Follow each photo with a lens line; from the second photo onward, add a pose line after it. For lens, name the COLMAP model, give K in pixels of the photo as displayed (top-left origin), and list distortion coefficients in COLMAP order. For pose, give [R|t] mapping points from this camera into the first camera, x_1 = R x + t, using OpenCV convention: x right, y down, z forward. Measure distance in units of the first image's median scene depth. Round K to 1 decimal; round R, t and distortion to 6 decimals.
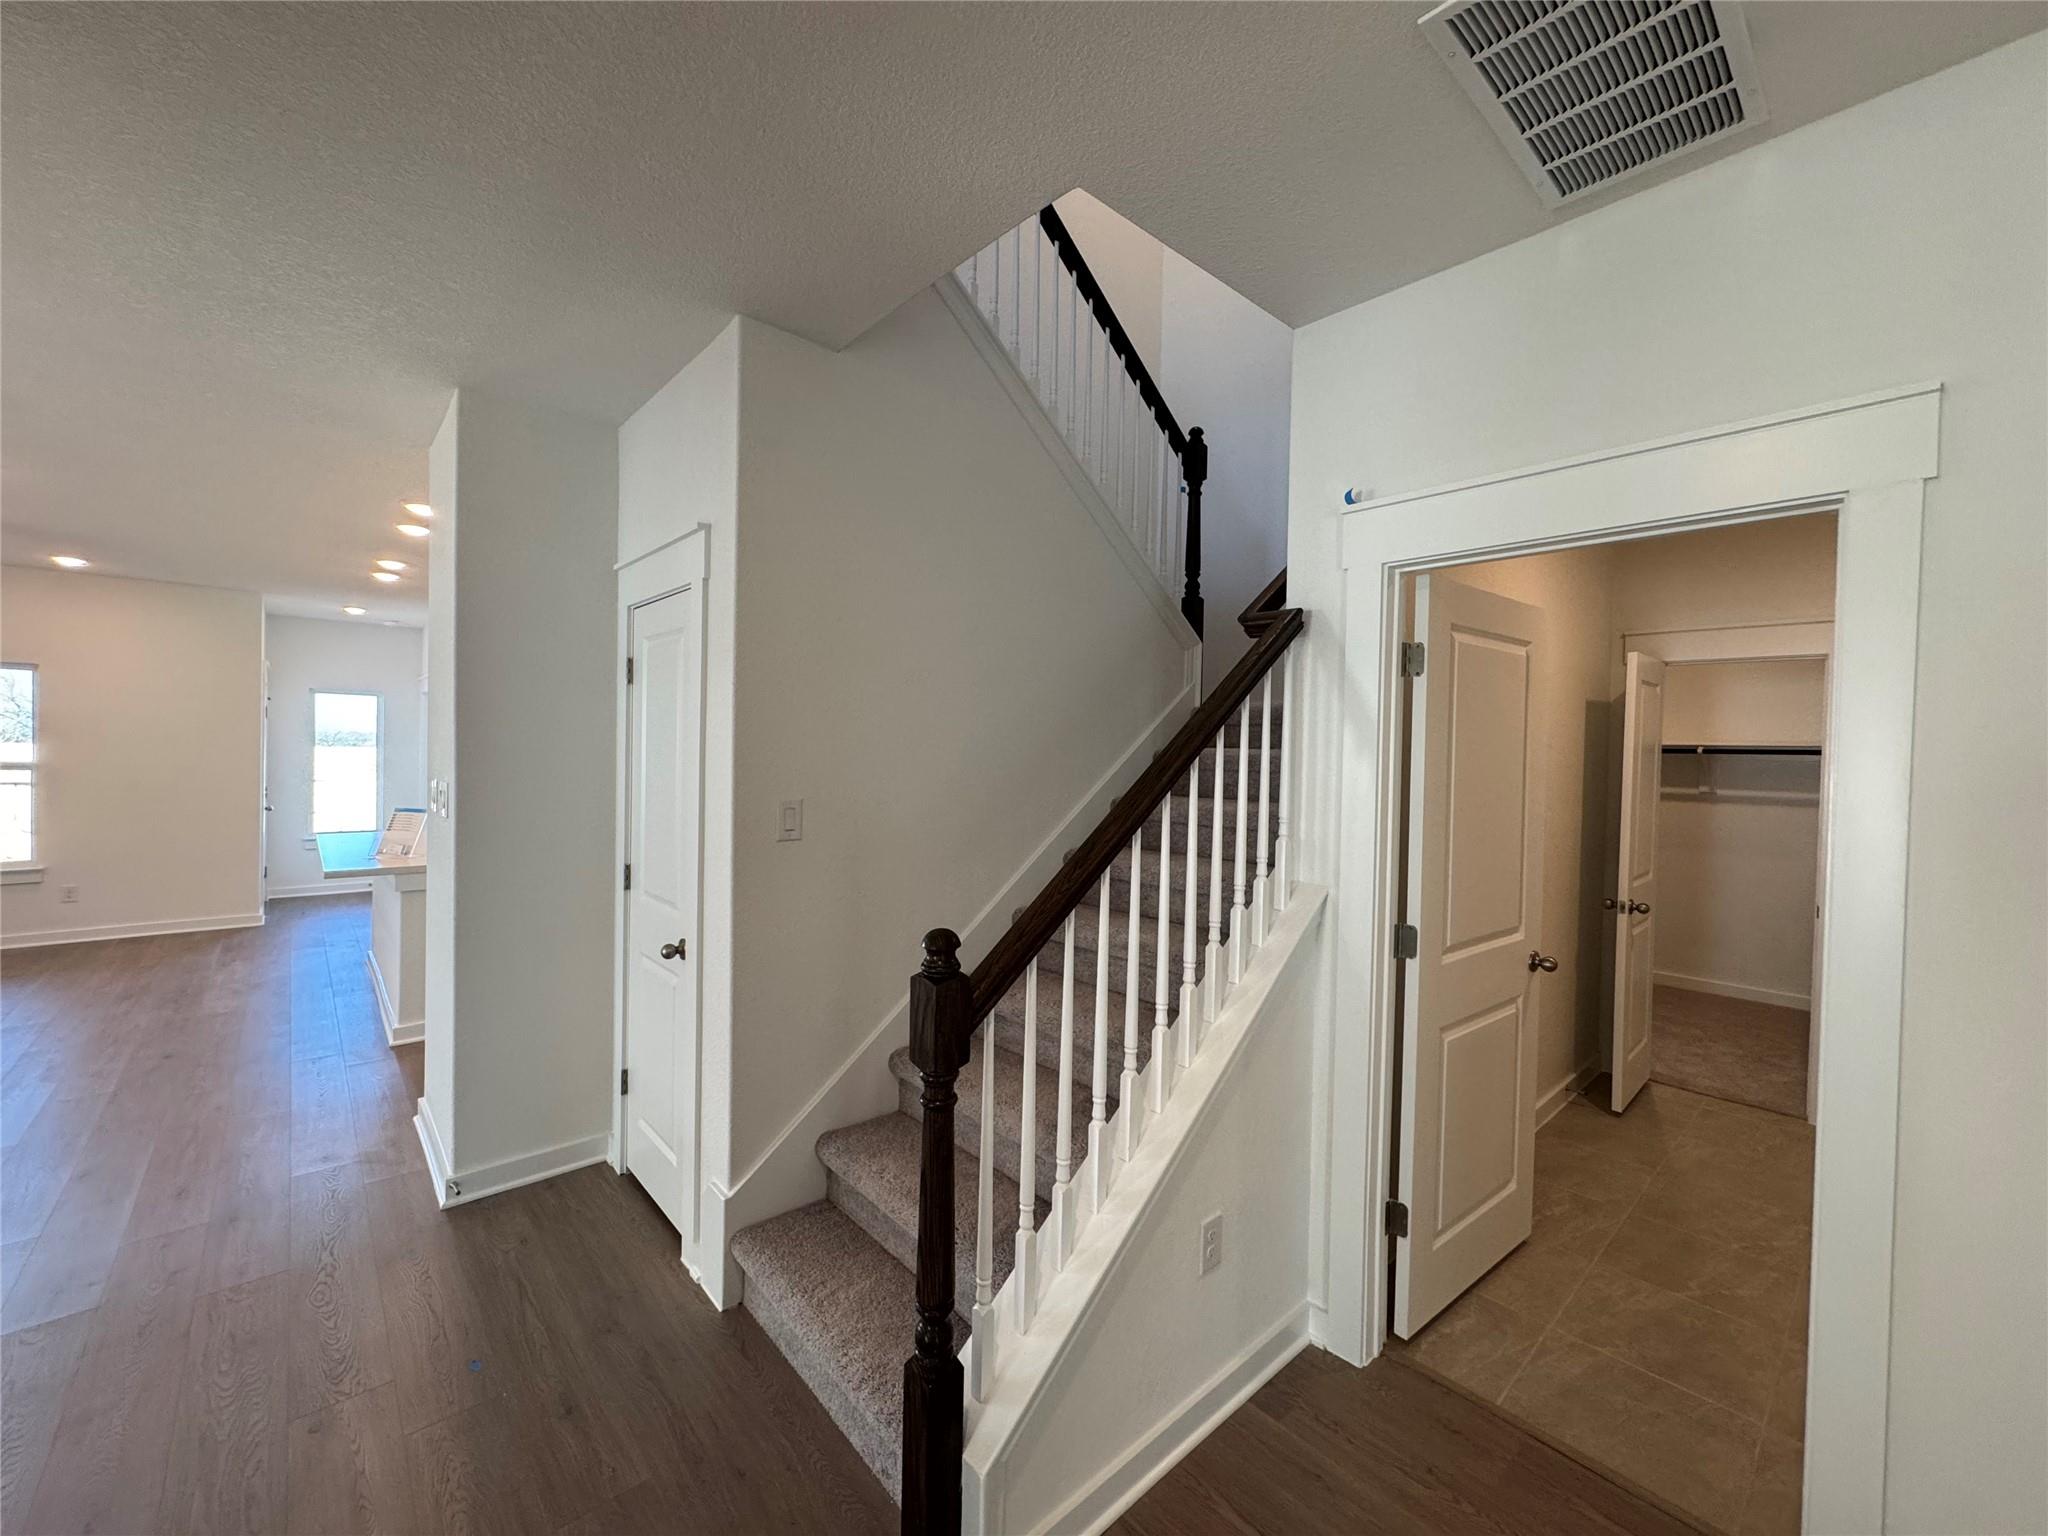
lens RADIAL K [[821.1, 0, 1034.2], [0, 821.1, 764.0], [0, 0, 1]] dist [-0.000369, -0.000461]
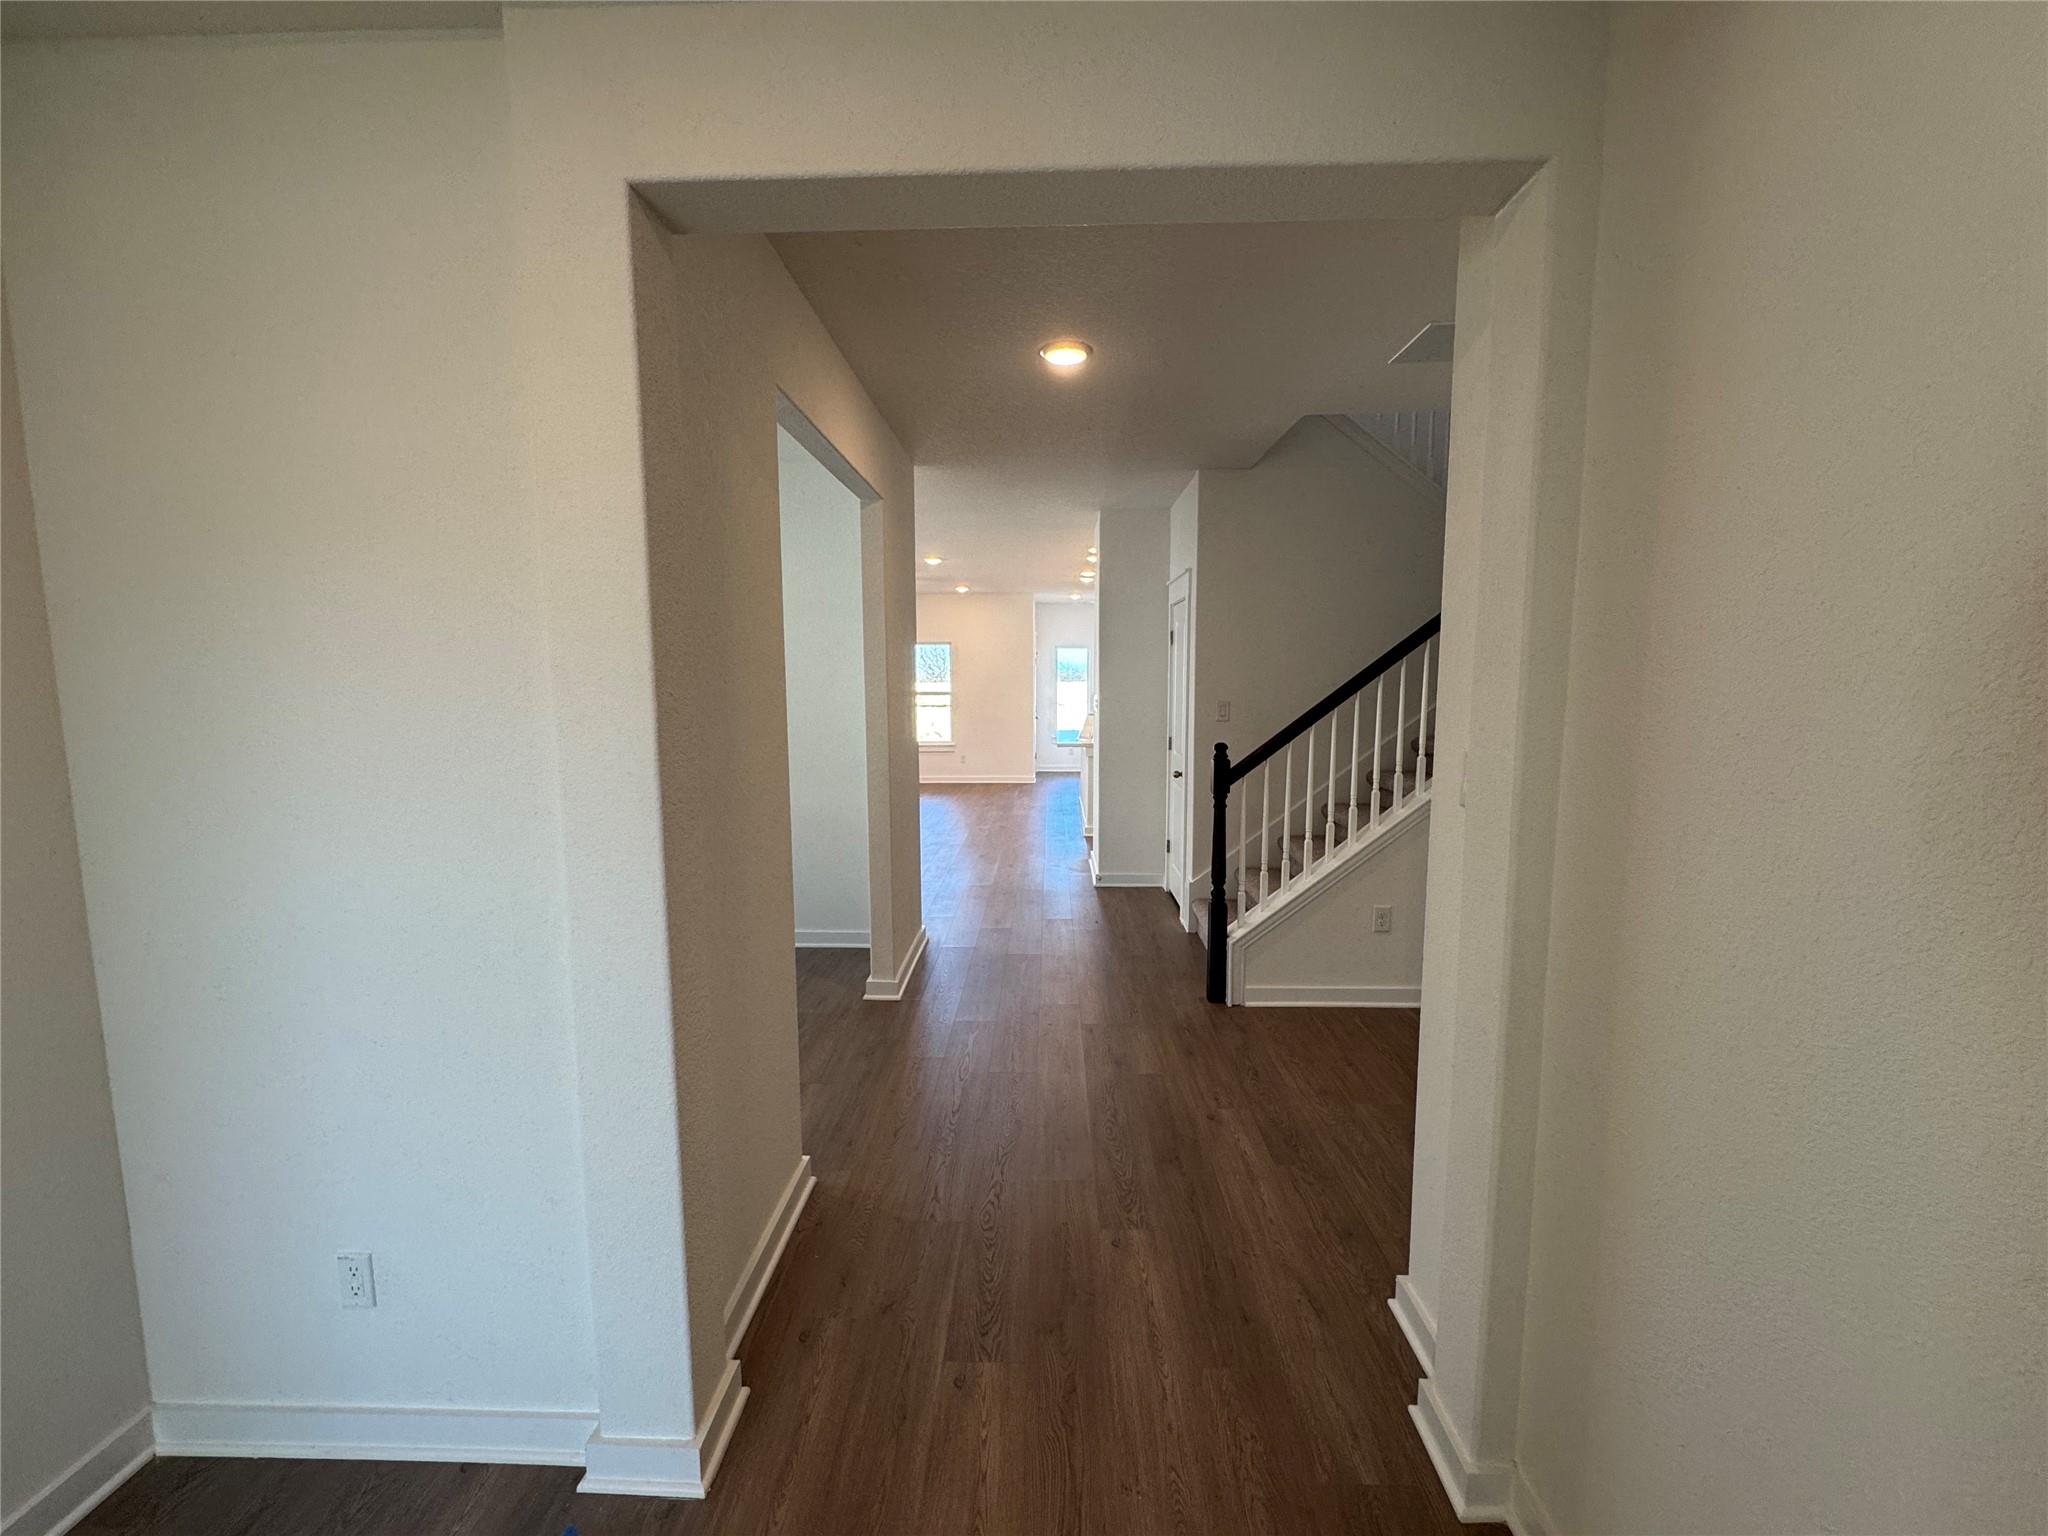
lens RADIAL K [[821.1, 0, 1023.6], [0, 821.1, 768.6], [0, 0, 1]] dist [-0.000369, -0.000461]
pose [[0.720360, 0.055691, -0.691361, 0.583554], [0.007271, 0.996110, 0.087816, 0.020565], [0.693563, -0.068286, 0.717153, -0.625577]]
